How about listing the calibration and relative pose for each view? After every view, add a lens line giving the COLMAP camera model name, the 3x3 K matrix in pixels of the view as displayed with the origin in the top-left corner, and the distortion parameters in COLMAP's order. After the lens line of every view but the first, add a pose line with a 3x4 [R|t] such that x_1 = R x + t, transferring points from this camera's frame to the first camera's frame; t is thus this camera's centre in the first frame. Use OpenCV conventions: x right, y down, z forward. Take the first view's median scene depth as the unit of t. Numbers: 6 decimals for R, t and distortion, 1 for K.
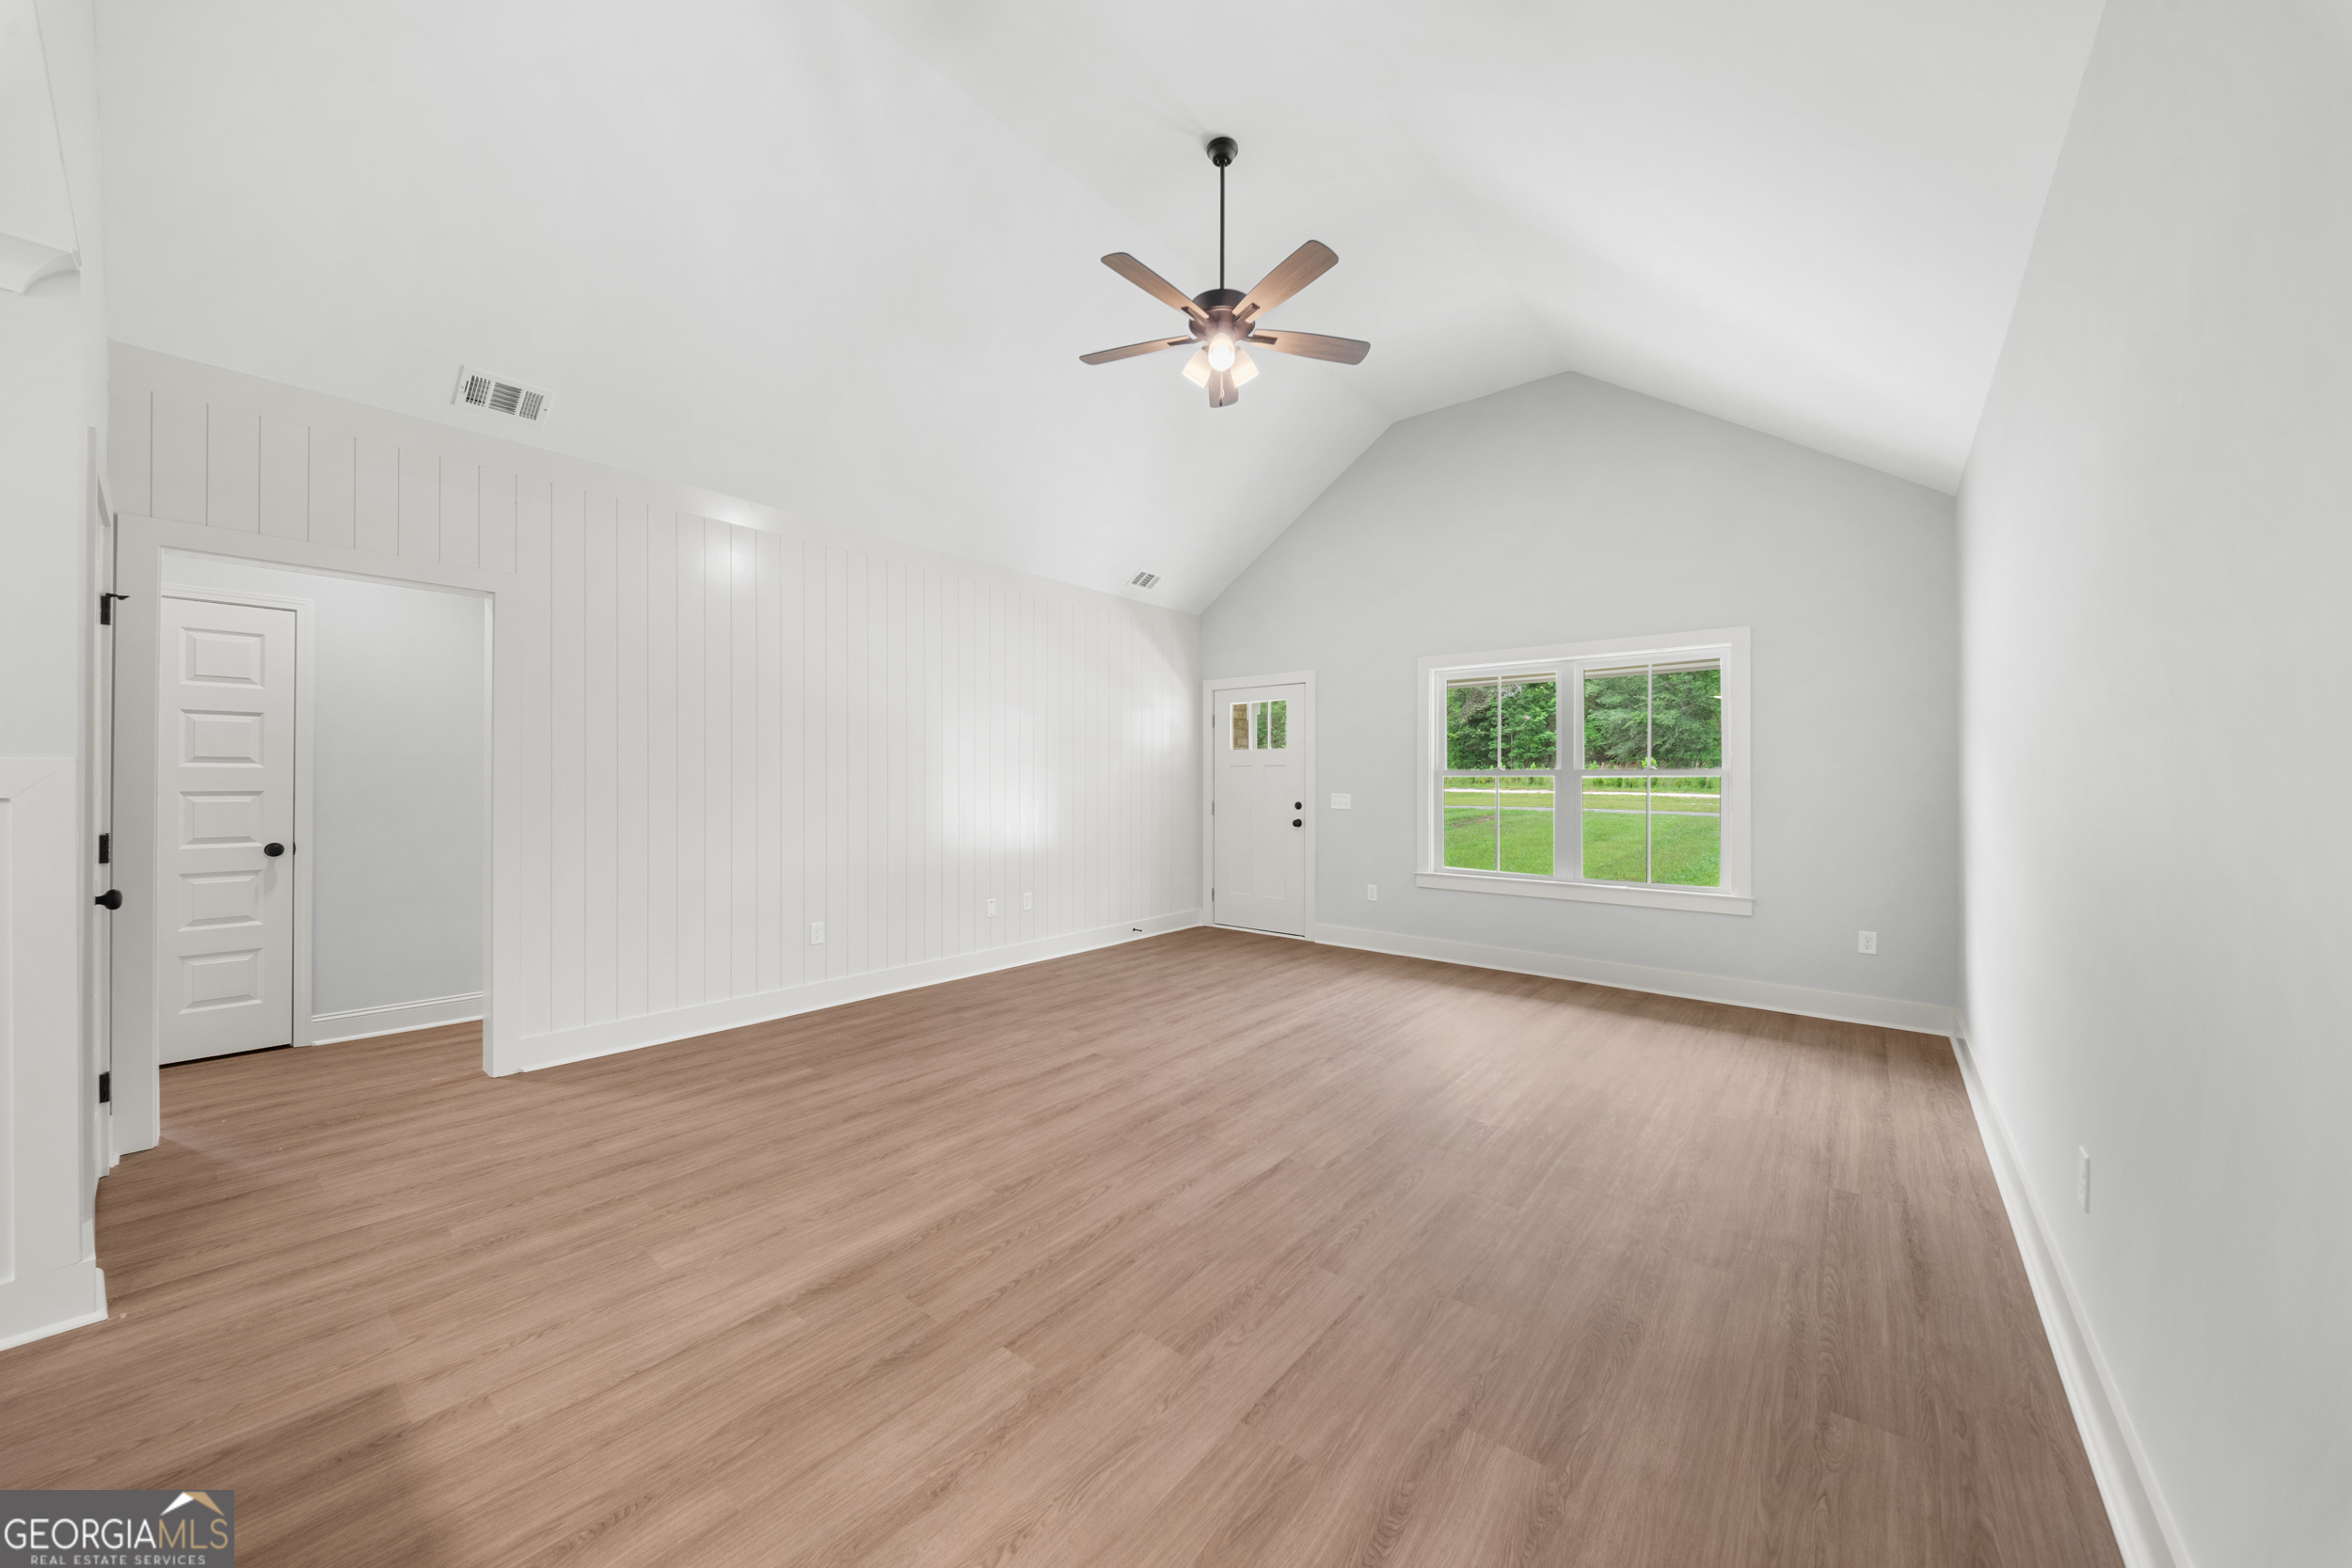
lens RADIAL K [[822.7, 0, 1176.0], [0, 822.7, 784.0], [0, 0, 1]] dist [0.012073, 0.000072]
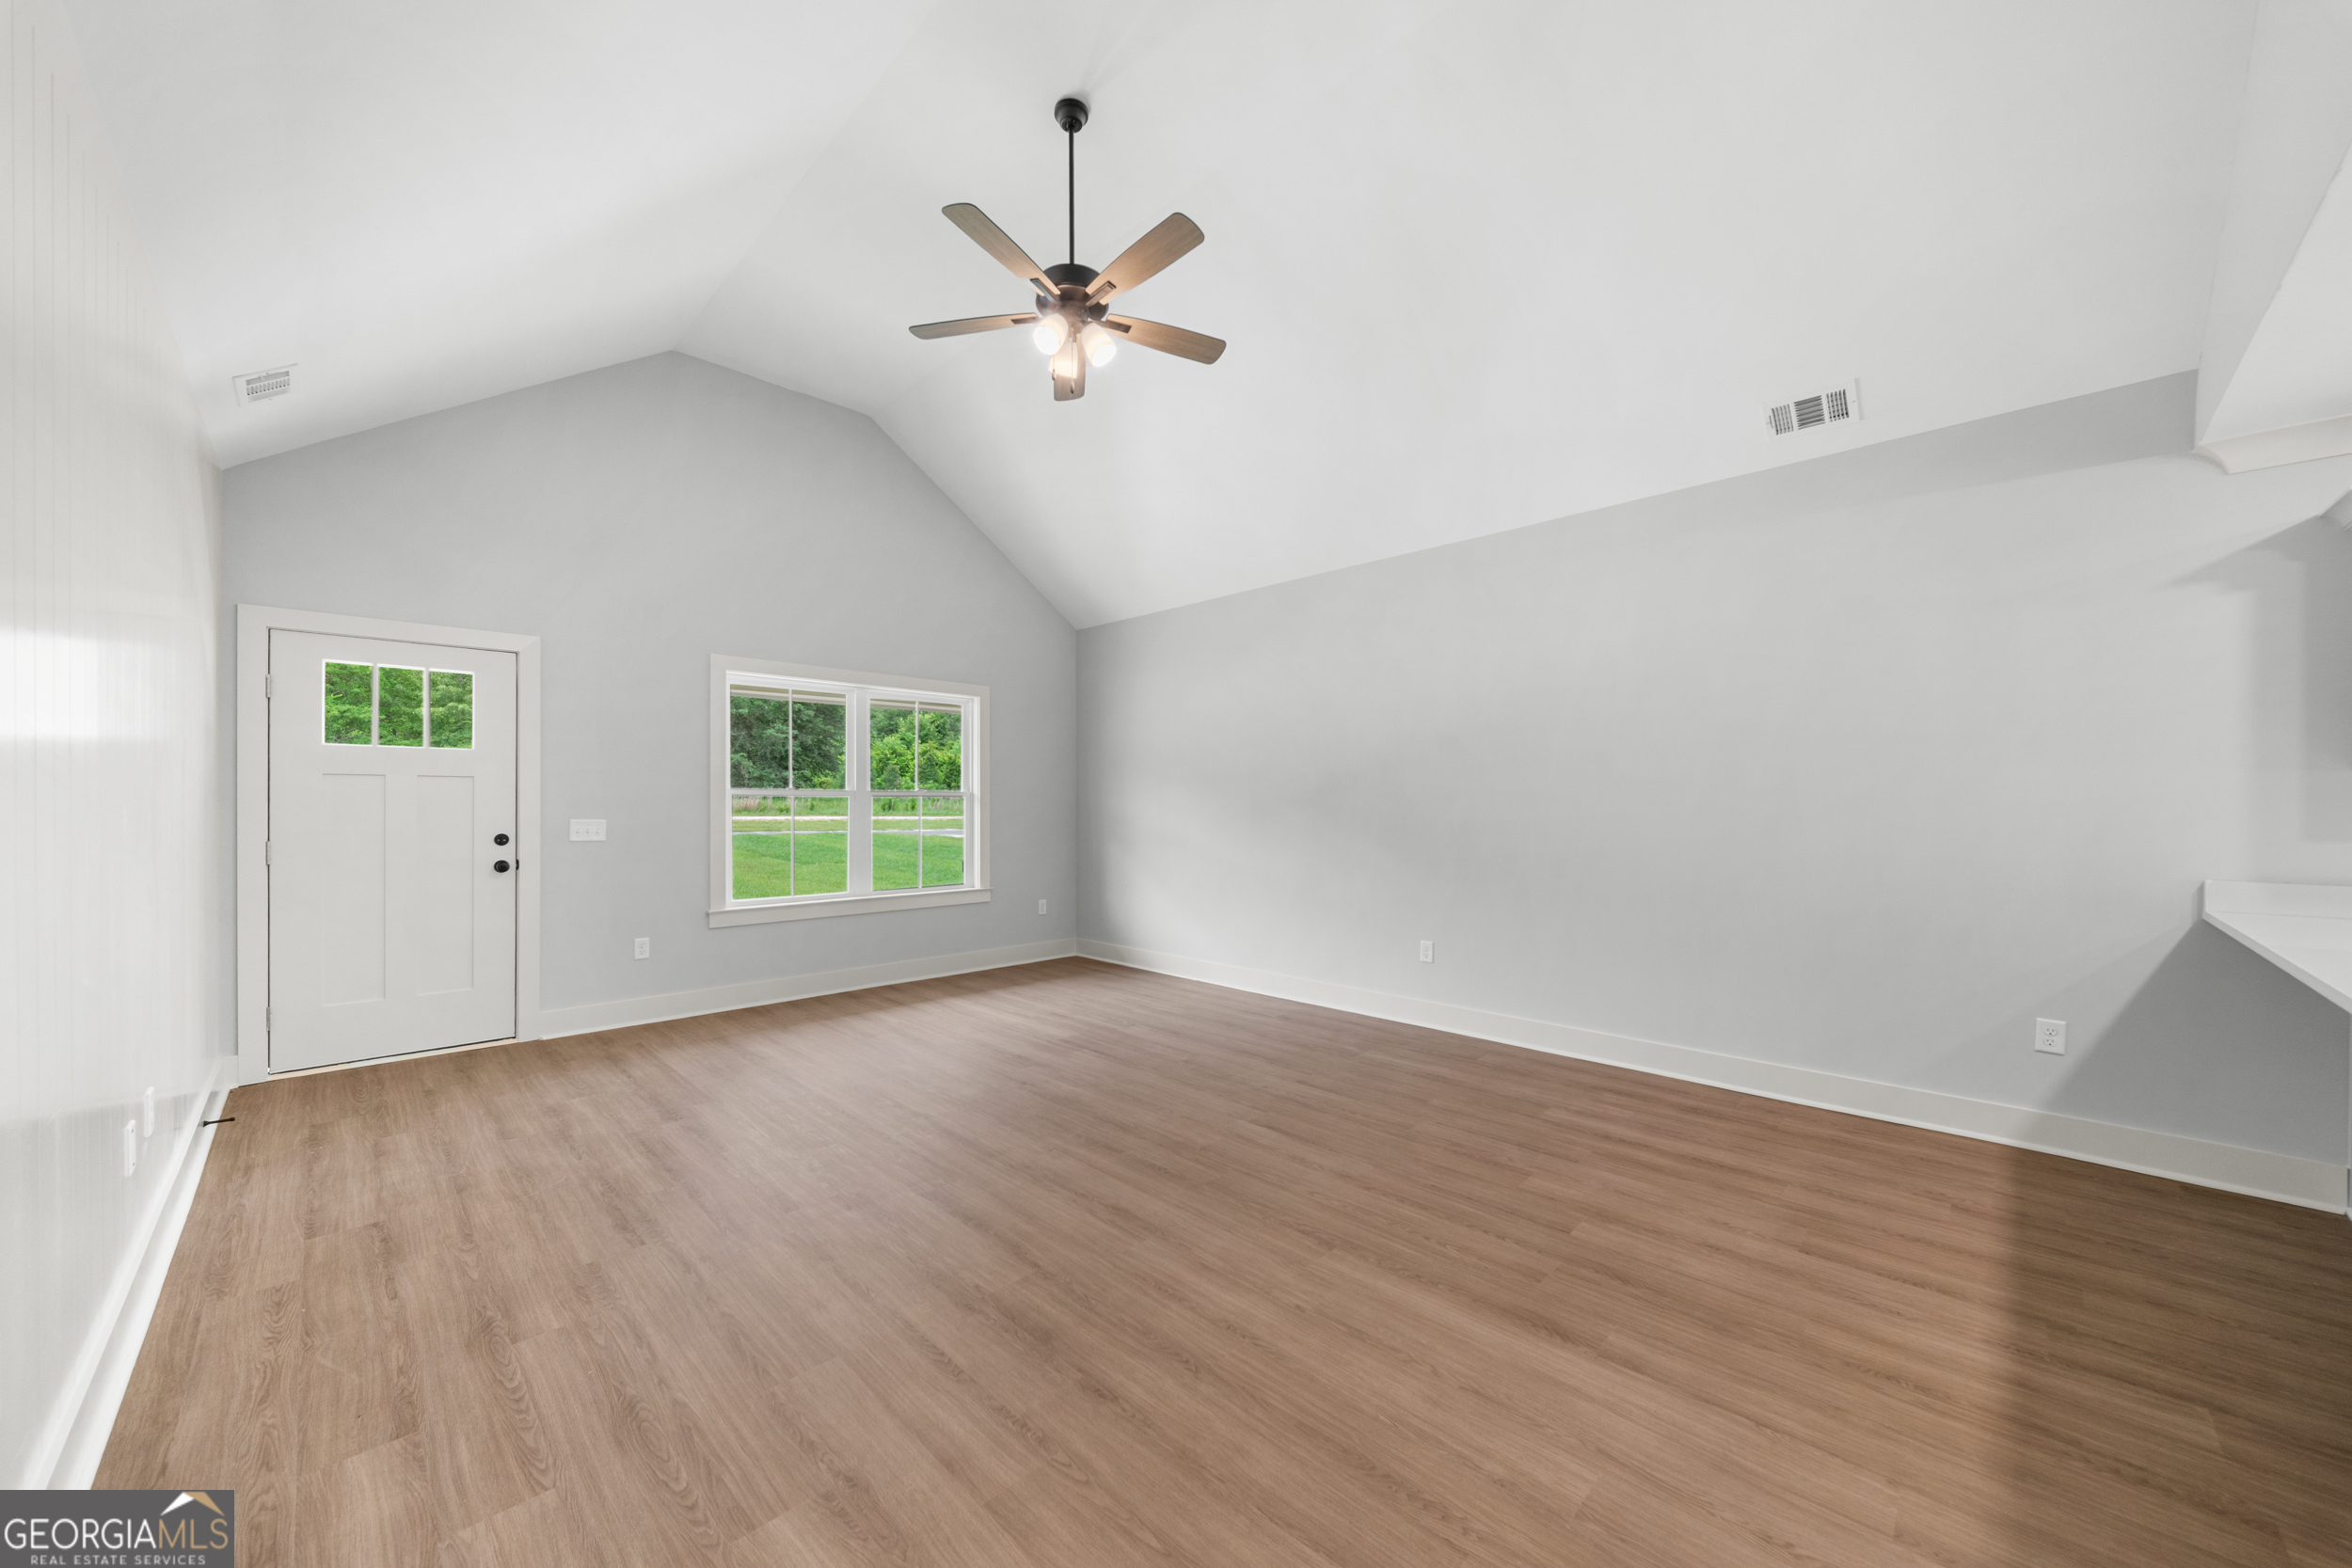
lens RADIAL K [[836.8, 0, 1137.6], [0, 836.8, 806.6], [0, 0, 1]] dist [0.008968, -0.000098]
pose [[0.124405, -0.007701, 0.992202, -0.913172], [0.001315, 0.999970, 0.007596, -0.007982], [-0.992231, 0.000360, 0.124411, 0.854244]]
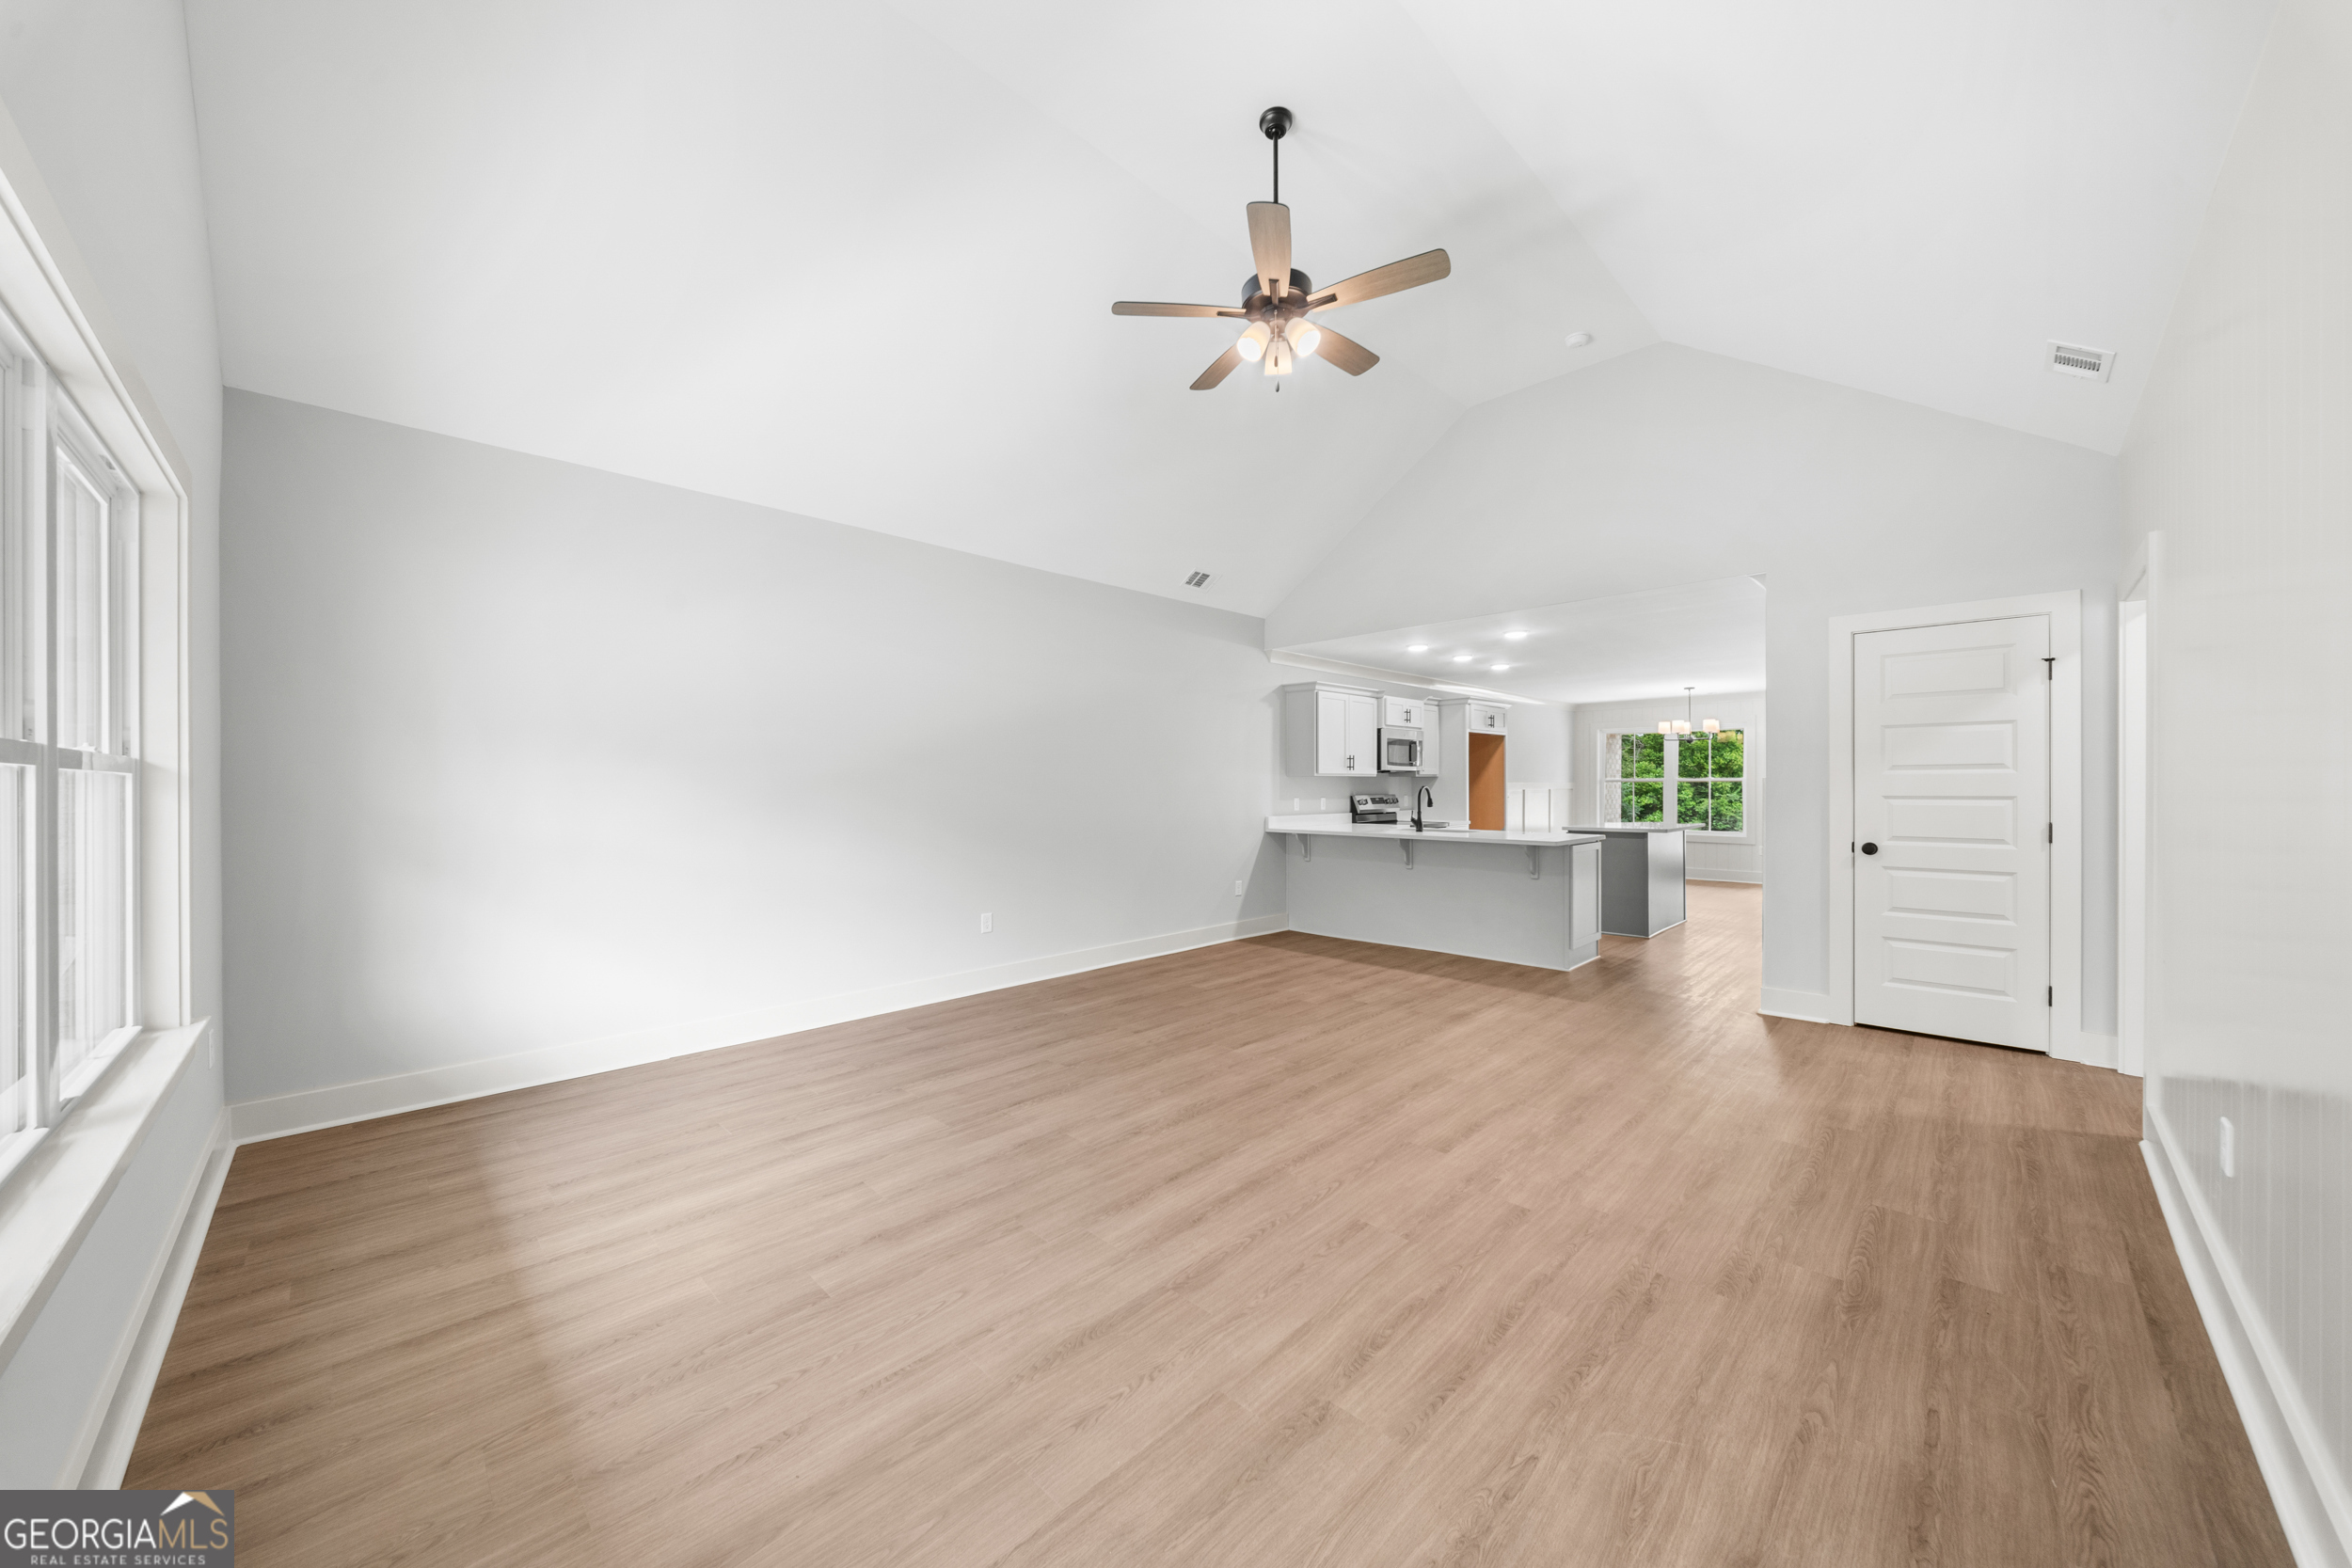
lens RADIAL K [[835.9, 0, 1162.2], [0, 835.9, 789.7], [0, 0, 1]] dist [0.008297, -0.000113]
pose [[-0.994182, -0.000099, 0.107715, 0.086578], [0.000519, 0.999984, 0.005713, -0.007109], [-0.107714, 0.005736, -0.994165, 2.084961]]
